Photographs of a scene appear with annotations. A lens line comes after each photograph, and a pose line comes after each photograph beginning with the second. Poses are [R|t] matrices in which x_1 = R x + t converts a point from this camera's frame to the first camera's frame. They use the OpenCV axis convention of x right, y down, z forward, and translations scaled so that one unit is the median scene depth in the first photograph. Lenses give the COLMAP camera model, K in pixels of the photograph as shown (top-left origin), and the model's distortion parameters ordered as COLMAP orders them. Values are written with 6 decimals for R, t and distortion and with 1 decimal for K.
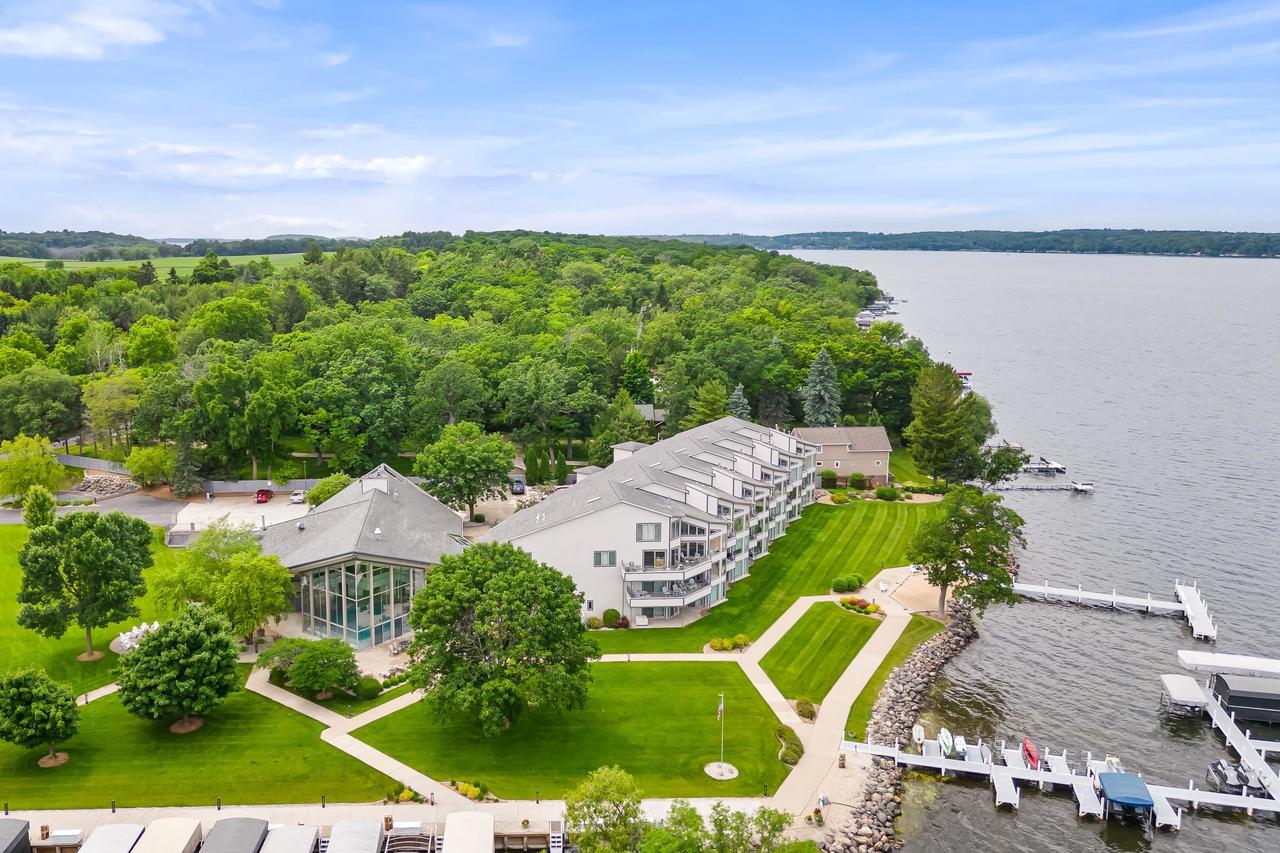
lens RADIAL K [[1039.8, 0, 556.3], [0, 1039.8, 402.2], [0, 0, 1]] dist [0.090728, -0.110142]
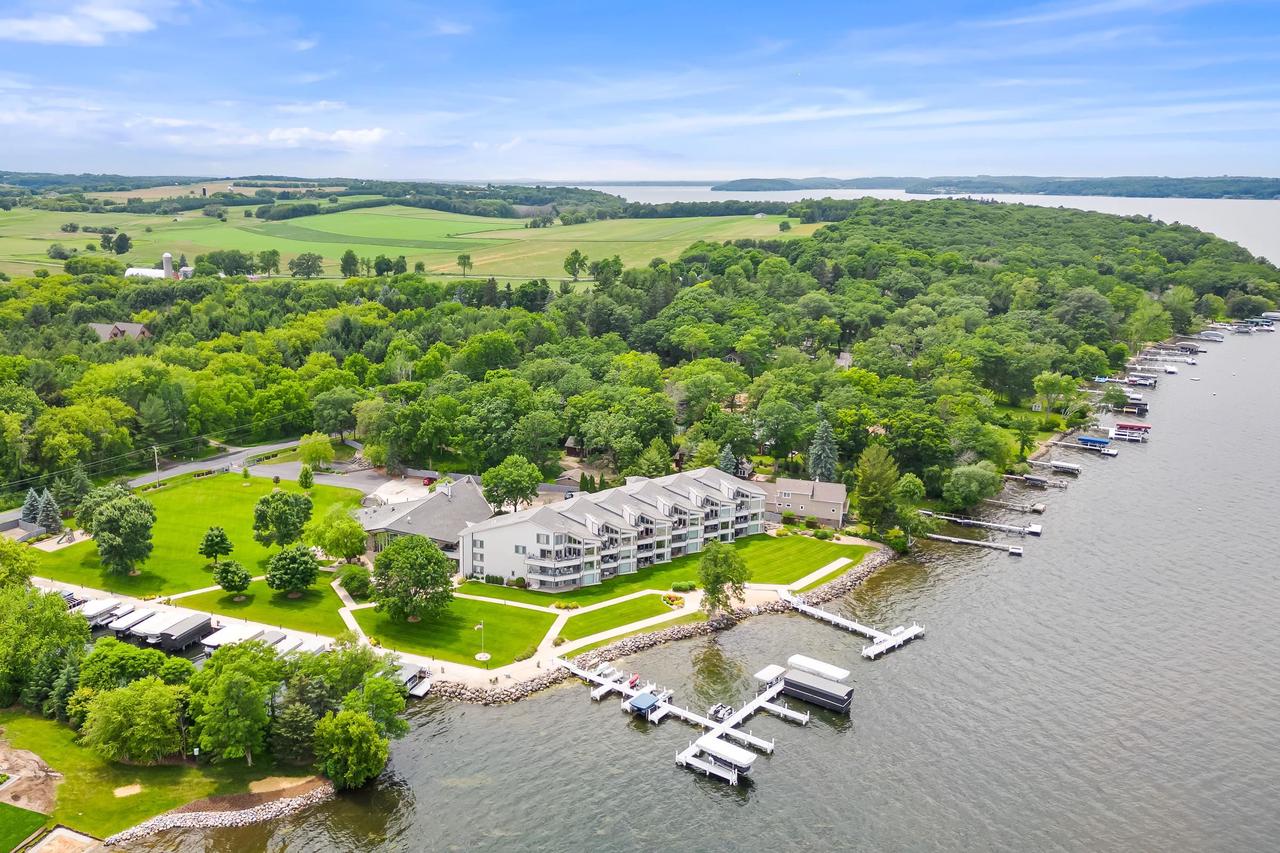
lens RADIAL K [[1026.6, 0, 545.2], [0, 1026.6, 392.9], [0, 0, 1]] dist [0.086832, -0.102362]
pose [[0.907113, 0.089863, -0.411181, 0.817611], [-0.072421, 0.995696, 0.057838, -0.236869], [0.414609, -0.022688, 0.909717, -0.636494]]
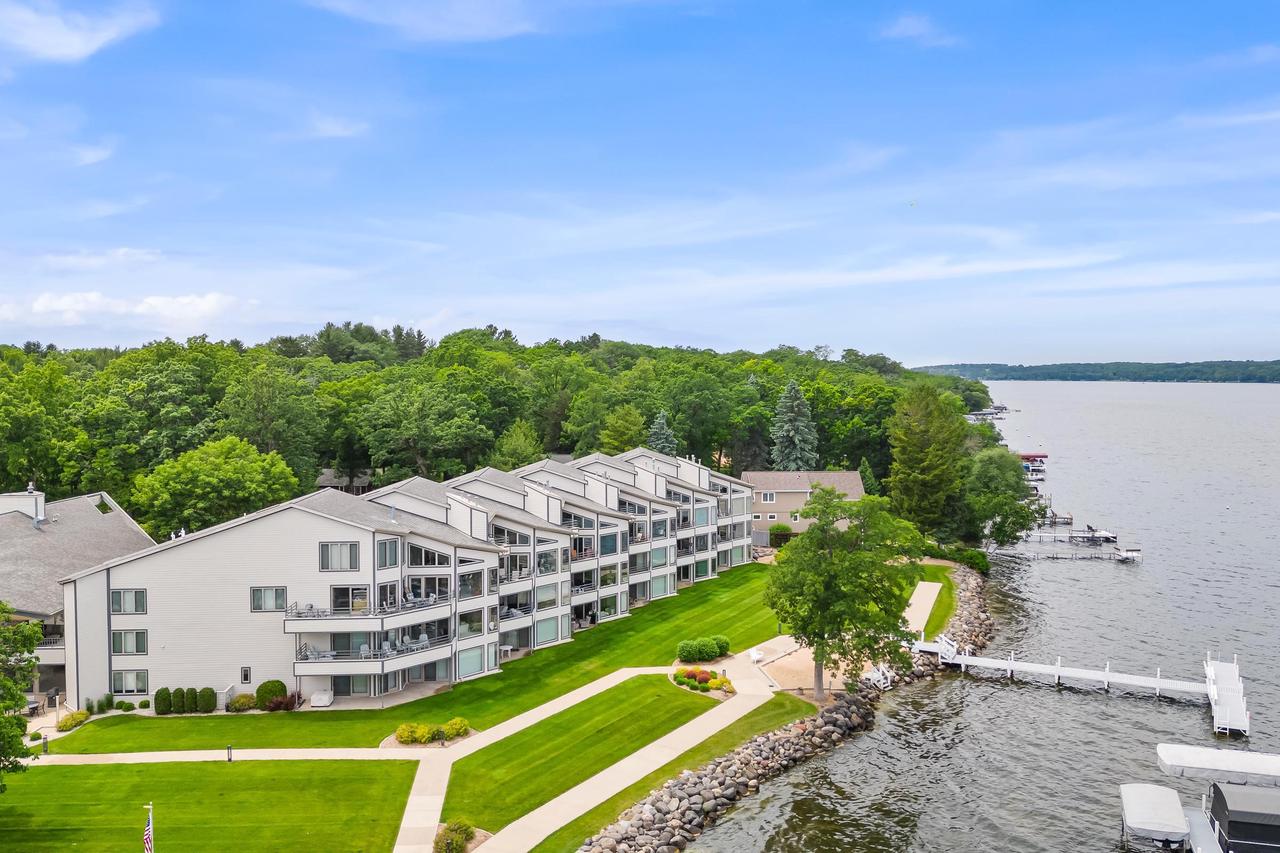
lens RADIAL K [[1040.2, 0, 665.8], [0, 1040.2, 420.0], [0, 0, 1]] dist [0.110170, -0.155532]
pose [[0.999626, -0.000649, -0.027324, 0.308643], [-0.002269, 0.994295, -0.106641, 0.110913], [0.027237, 0.106663, 0.993922, 0.362509]]
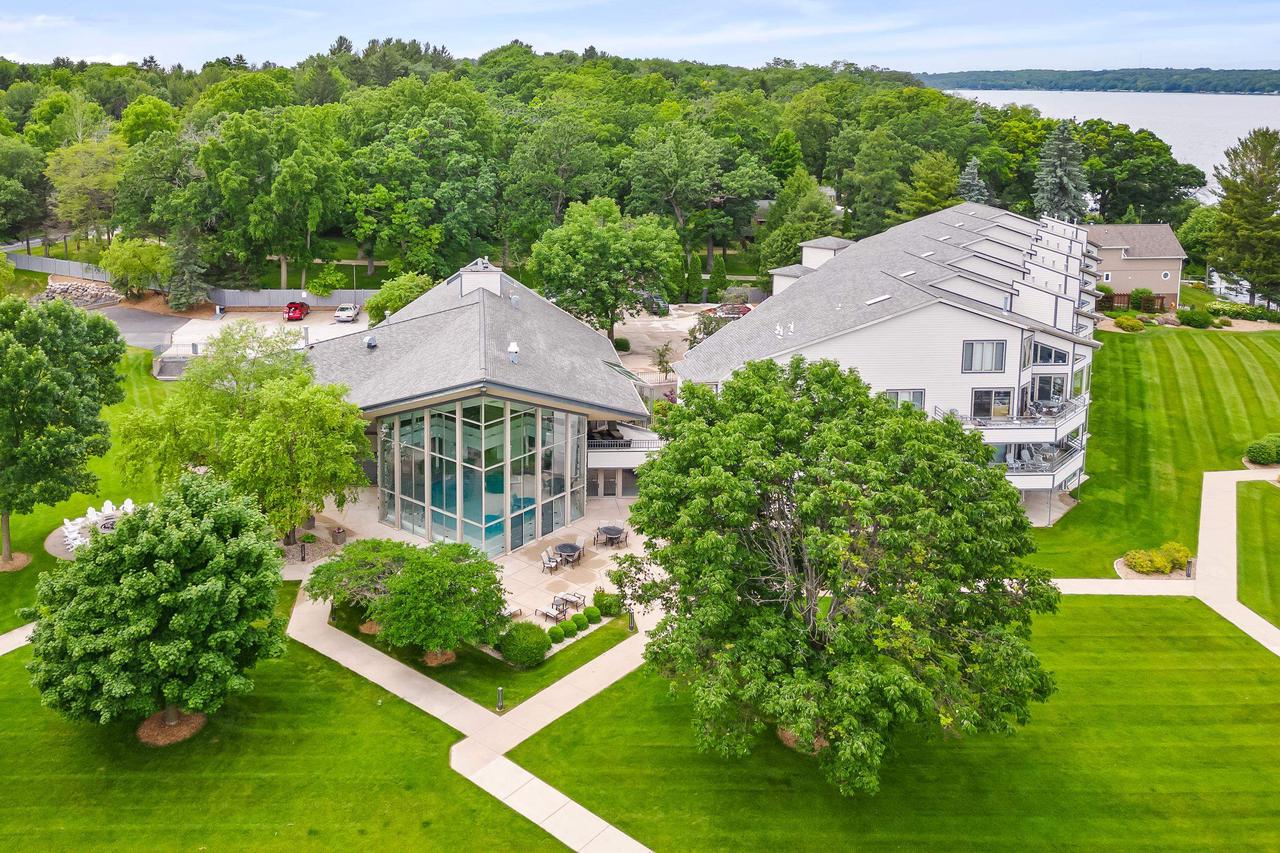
lens RADIAL K [[1107.0, 0, 549.9], [0, 1107.0, 207.0], [0, 0, 1]] dist [0.034939, 0.010118]
pose [[0.999588, 0.006170, -0.028045, -0.131668], [-0.007206, 0.999289, -0.037006, 0.068525], [0.027796, 0.037193, 0.998921, 0.386810]]
